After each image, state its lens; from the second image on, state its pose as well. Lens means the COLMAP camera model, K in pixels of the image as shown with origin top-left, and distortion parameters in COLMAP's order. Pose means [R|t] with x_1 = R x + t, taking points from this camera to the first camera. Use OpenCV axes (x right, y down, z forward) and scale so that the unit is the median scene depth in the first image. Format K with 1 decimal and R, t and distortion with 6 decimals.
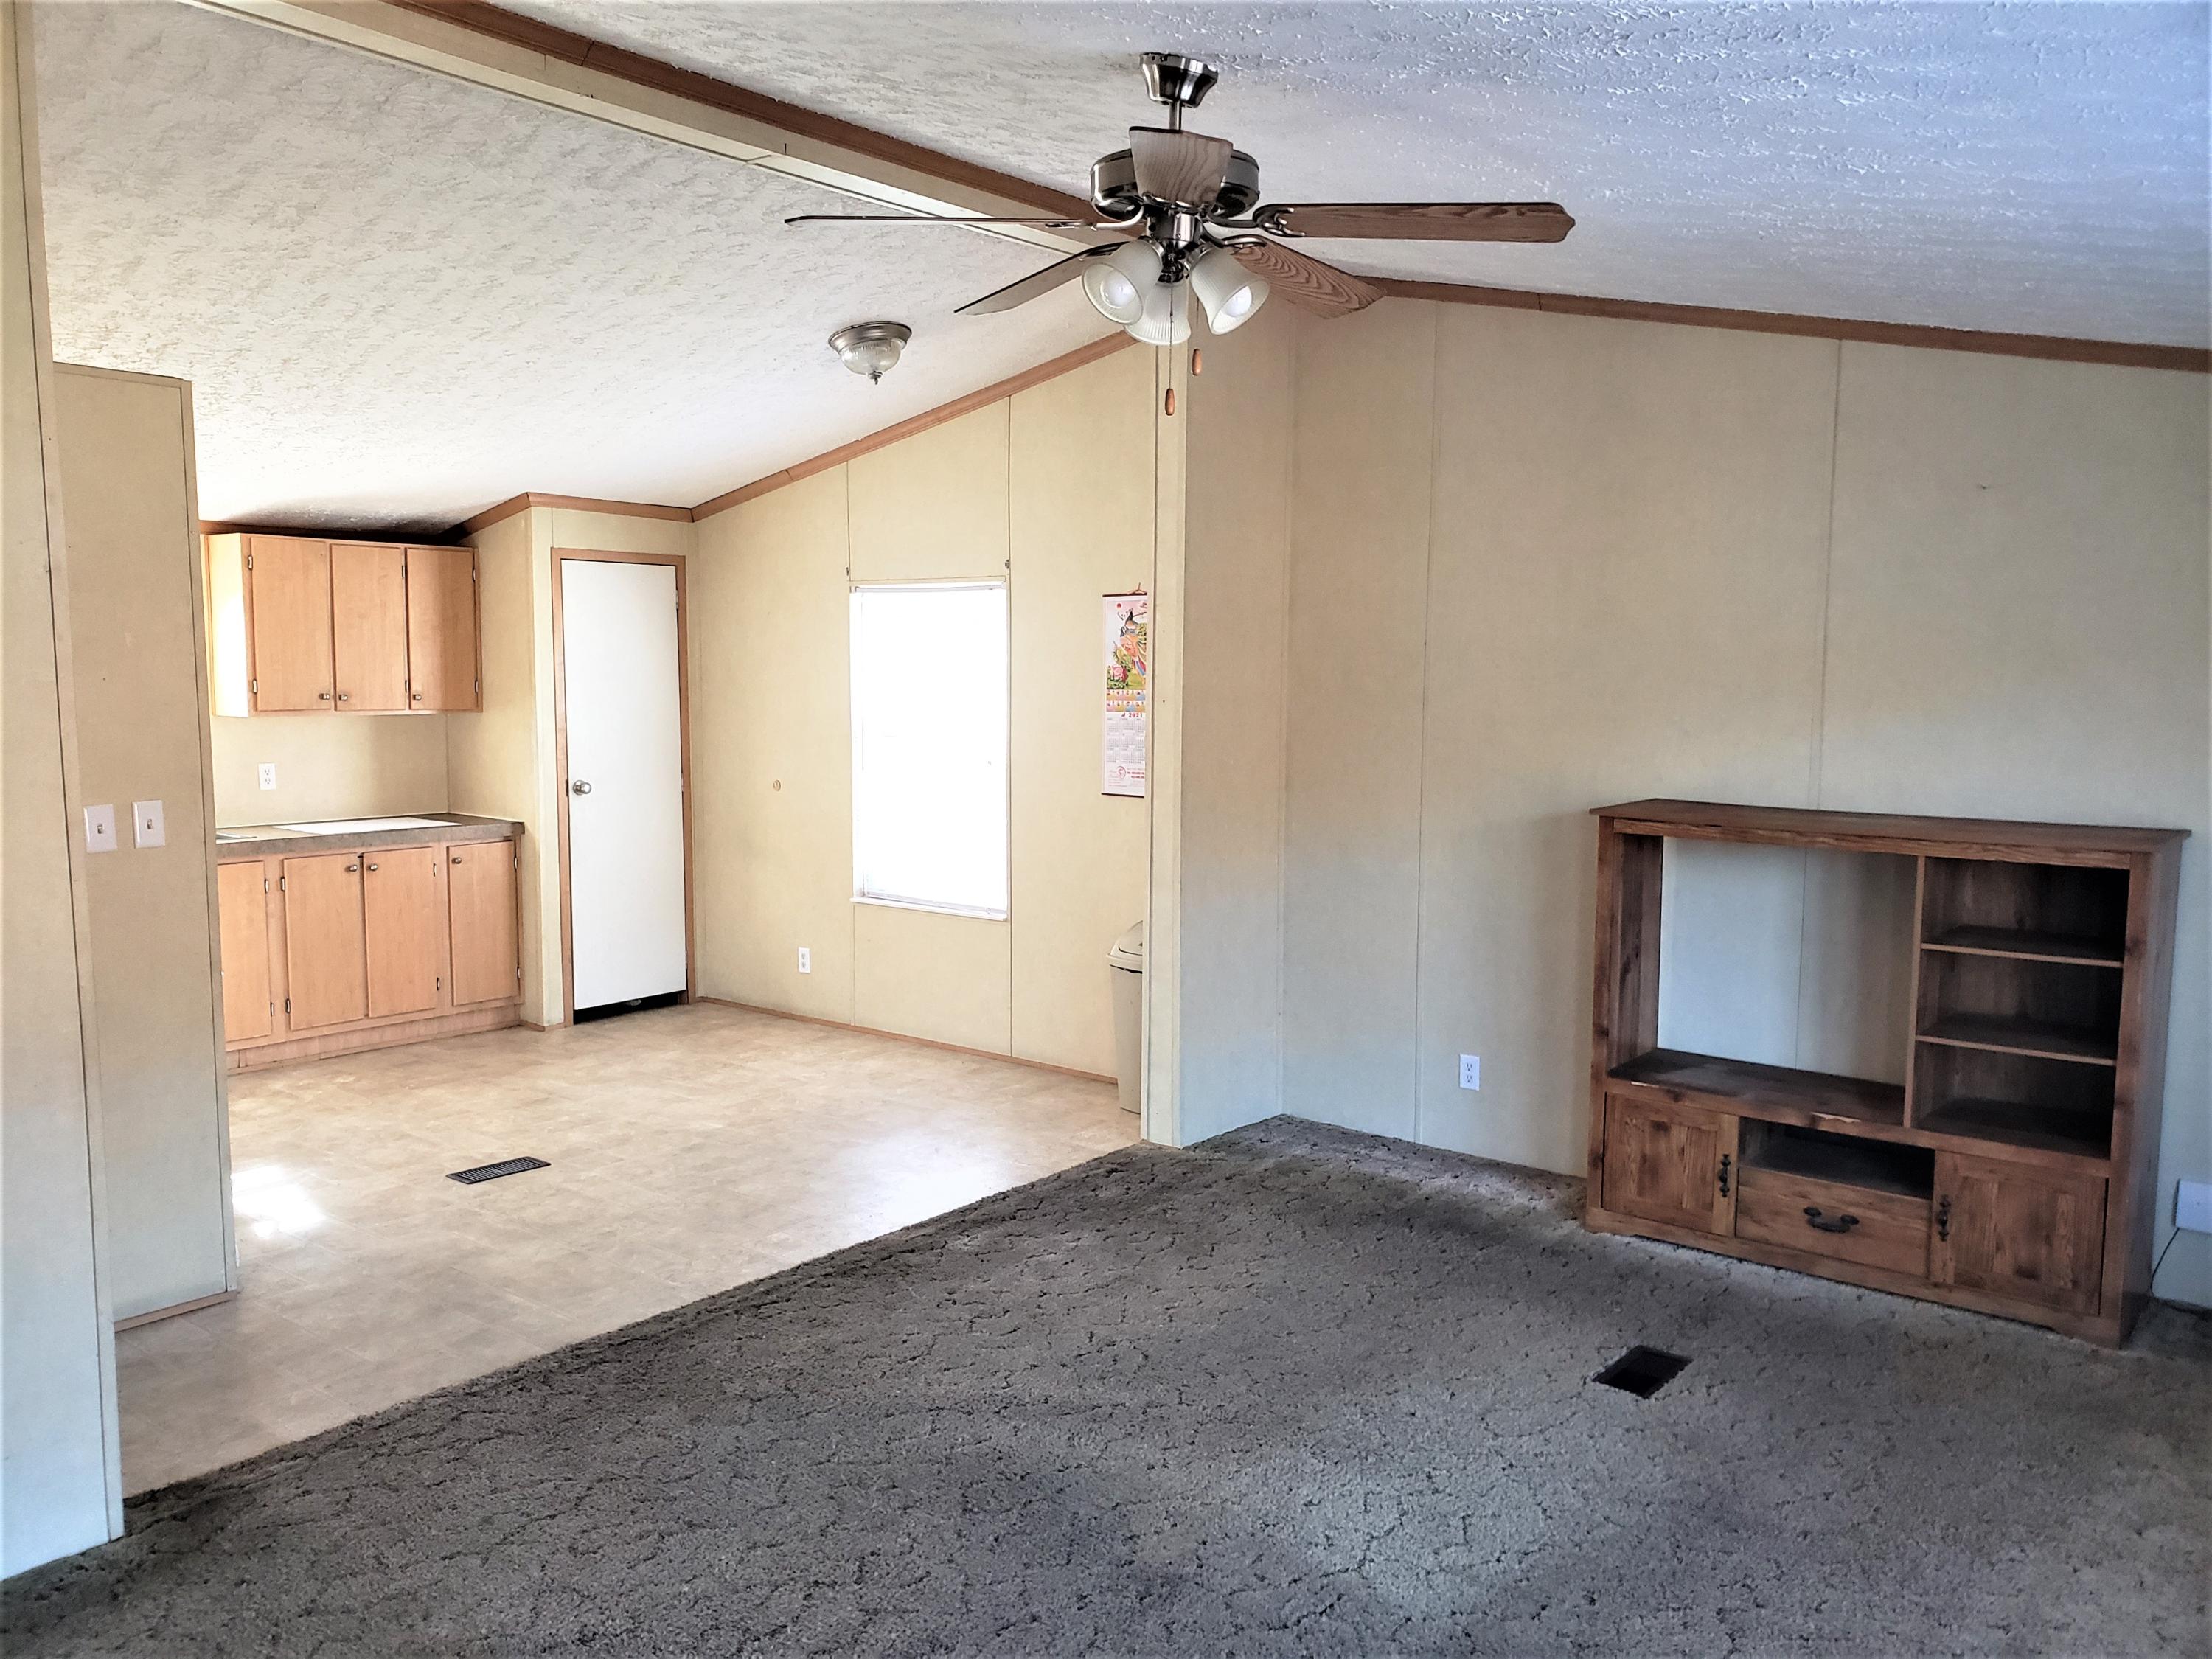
lens RADIAL K [[1697.6, 0, 1104.3], [0, 1697.6, 831.6], [0, 0, 1]] dist [0.013765, -0.011056]
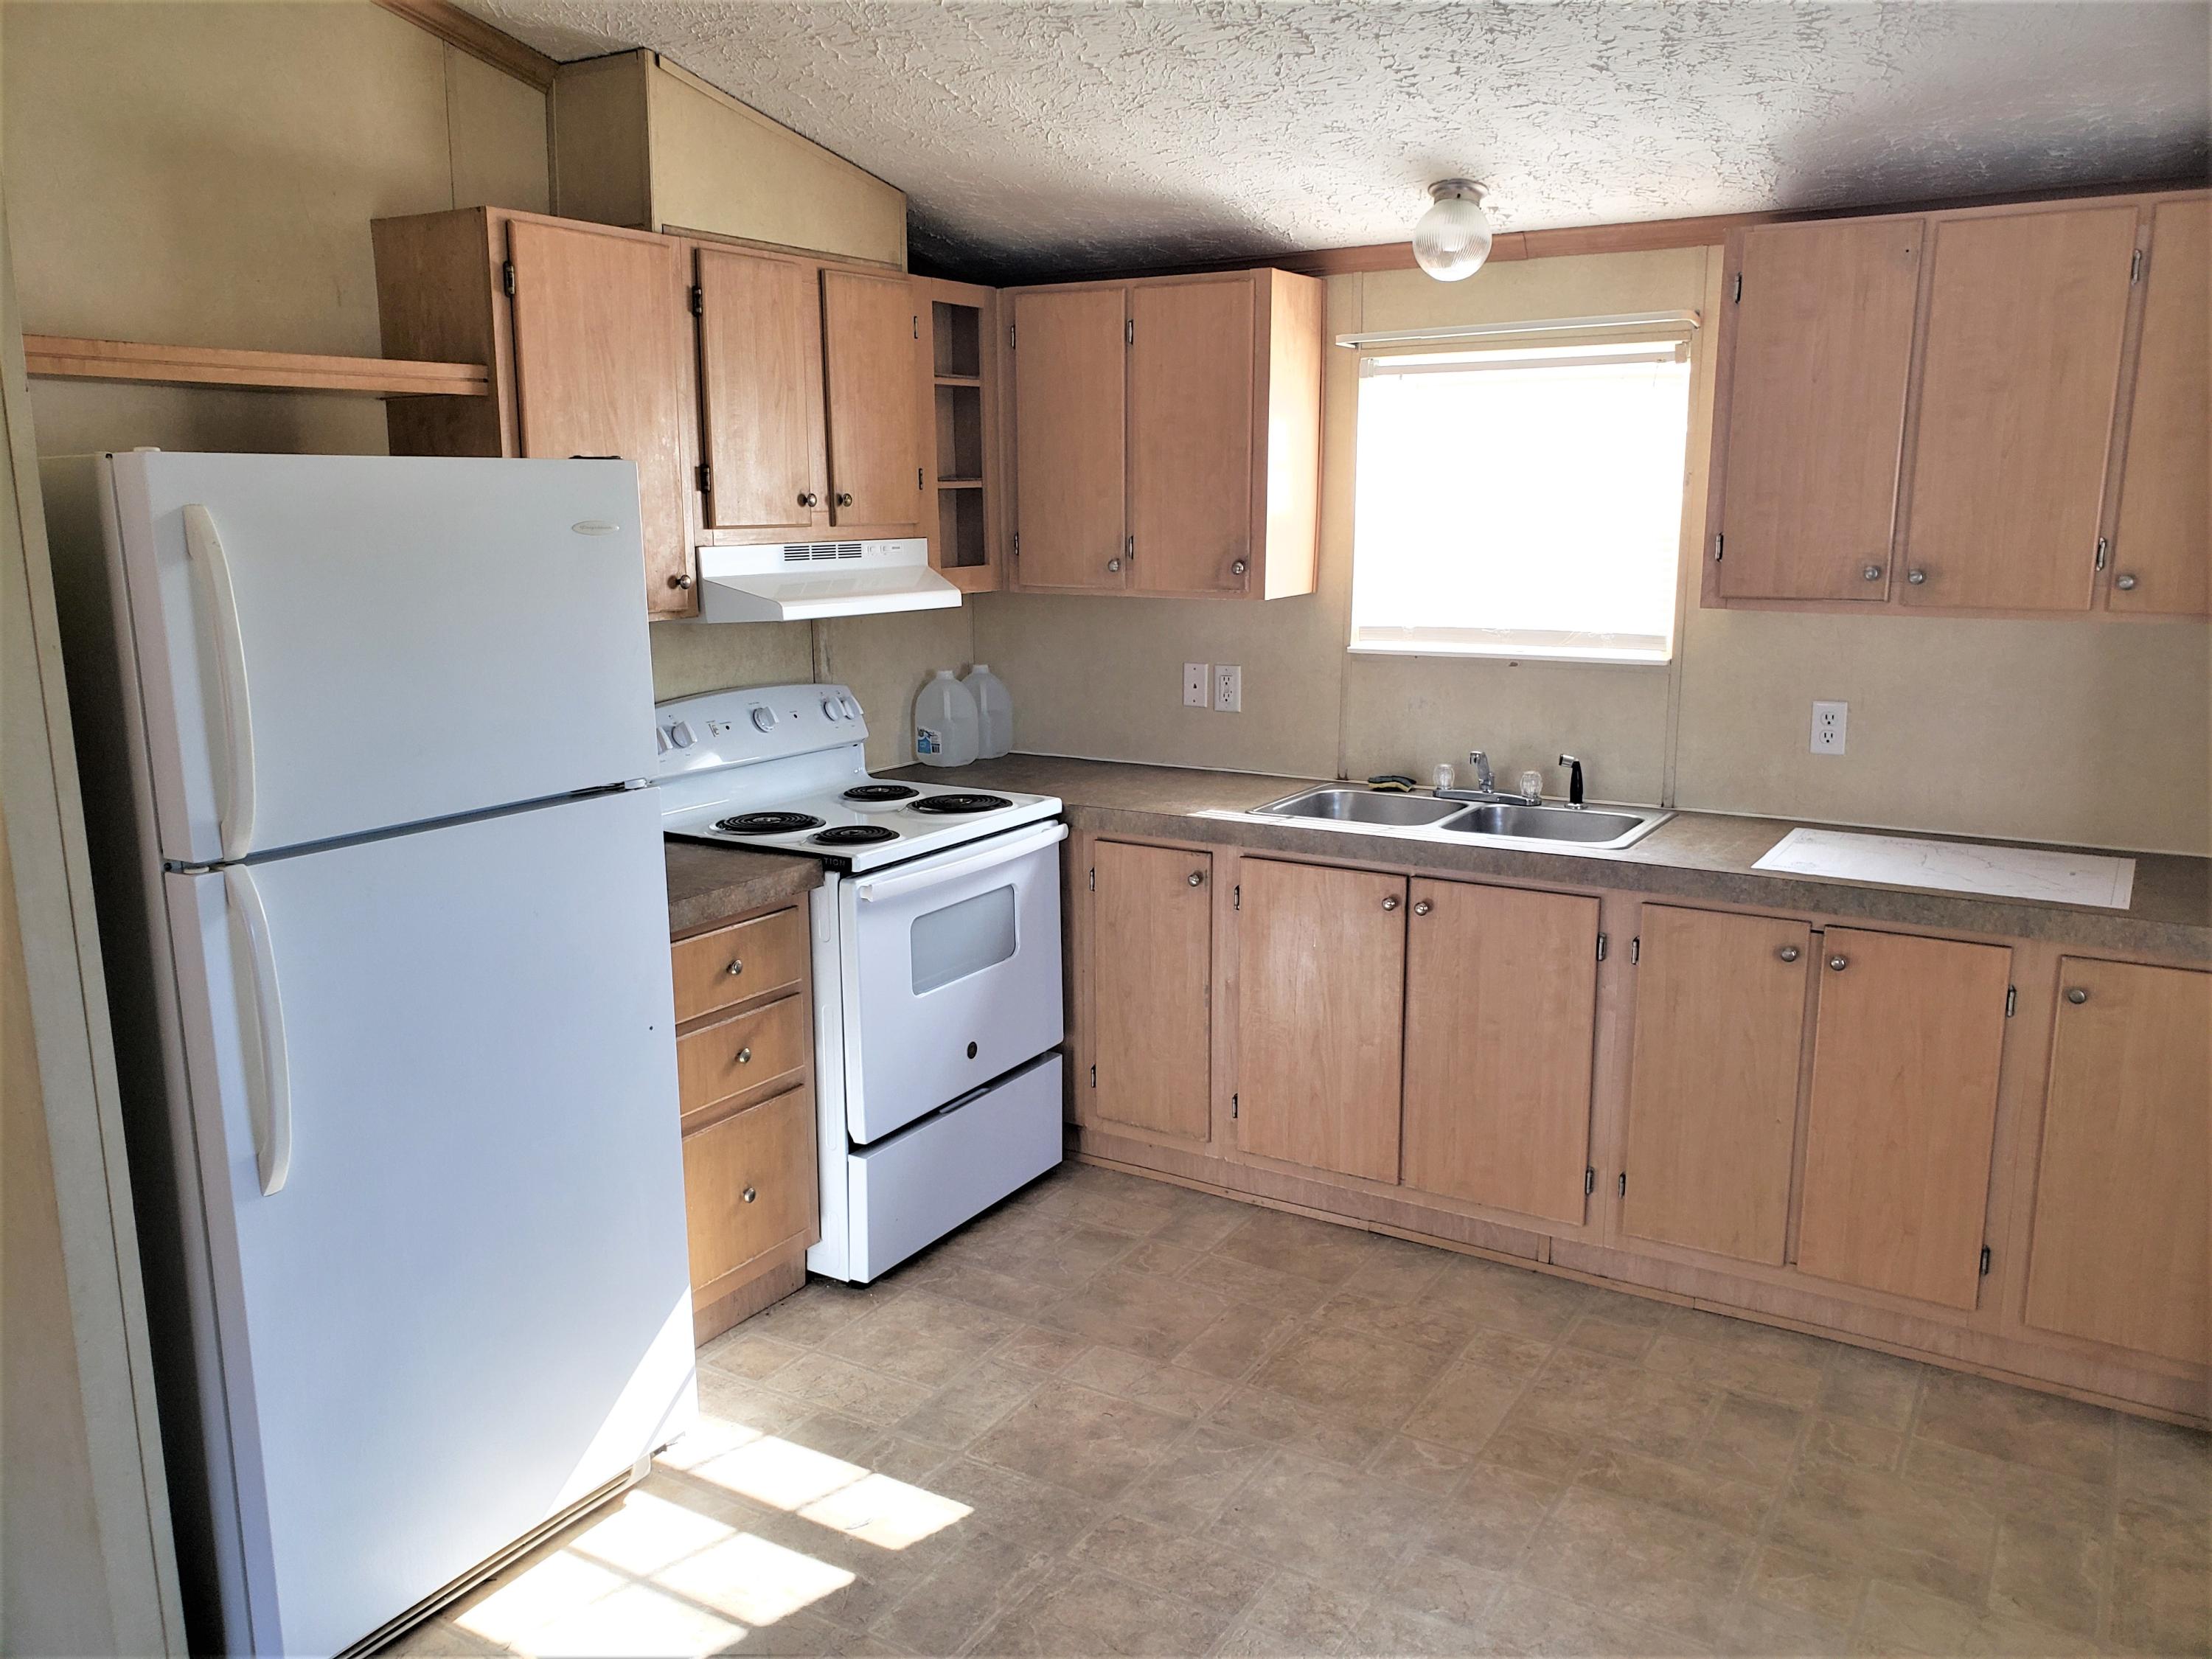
lens RADIAL K [[1697.6, 0, 1104.6], [0, 1697.6, 832.0], [0, 0, 1]] dist [0.013765, -0.011056]
pose [[0.110802, 0.193501, -0.974823, -0.021302], [-0.089152, 0.978844, 0.184166, -0.078211], [0.989836, 0.066501, 0.125709, 0.752978]]
